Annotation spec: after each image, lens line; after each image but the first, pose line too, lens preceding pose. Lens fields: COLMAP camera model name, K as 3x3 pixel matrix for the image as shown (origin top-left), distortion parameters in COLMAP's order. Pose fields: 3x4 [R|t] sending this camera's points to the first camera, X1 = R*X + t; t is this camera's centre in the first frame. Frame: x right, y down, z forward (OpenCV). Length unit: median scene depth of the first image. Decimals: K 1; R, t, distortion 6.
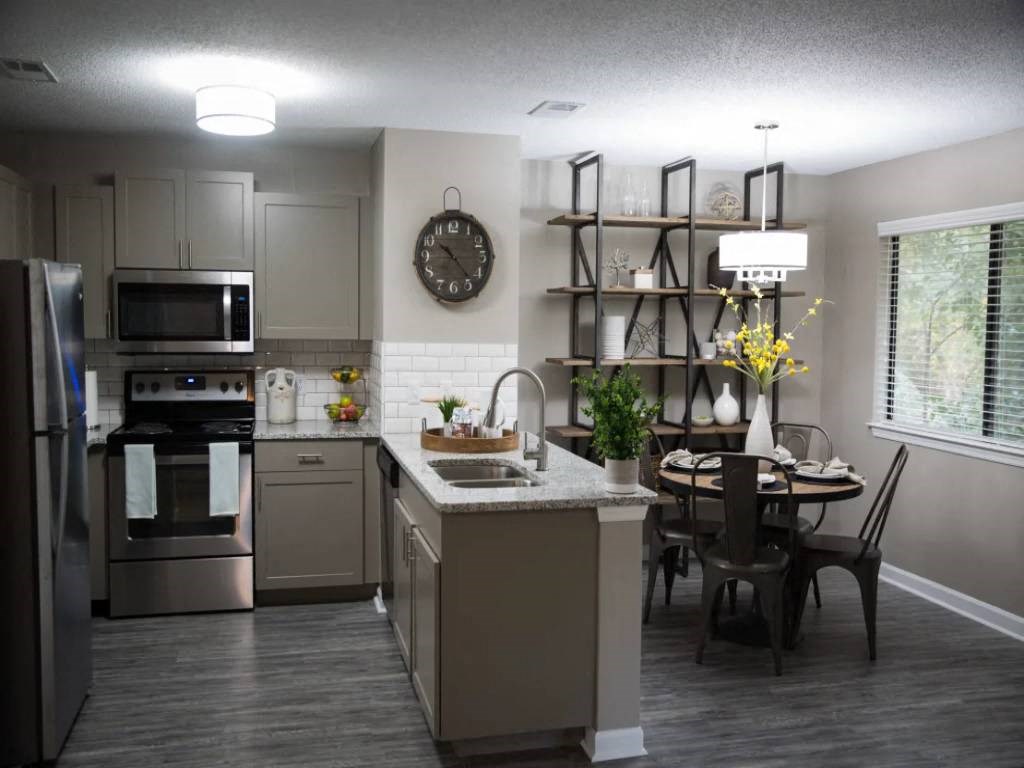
lens RADIAL K [[958.3, 0, 512.0], [0, 958.3, 384.0], [0, 0, 1]] dist [-0.067415, 0.020165]
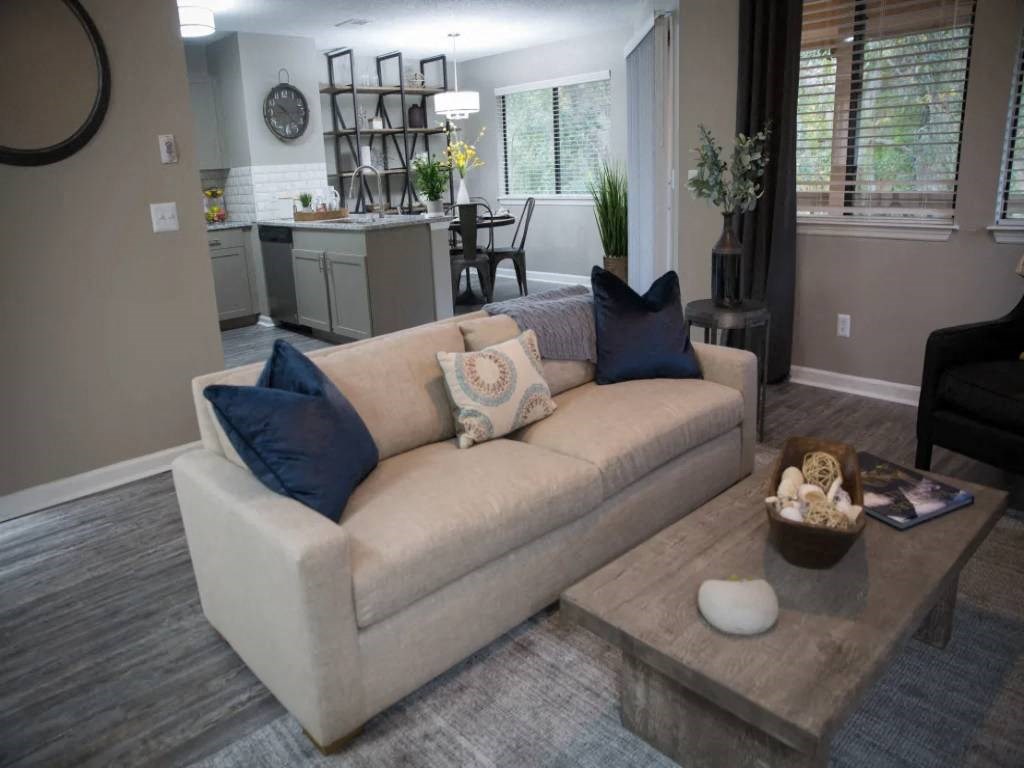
lens RADIAL K [[673.0, 0, 512.0], [0, 673.0, 384.0], [0, 0, 1]] dist [-0.067132, 0.003072]
pose [[0.870624, -0.202099, 0.448520, -0.337455], [0.092359, 0.962656, 0.254485, 0.073375], [-0.483202, -0.180135, 0.856777, -0.302748]]
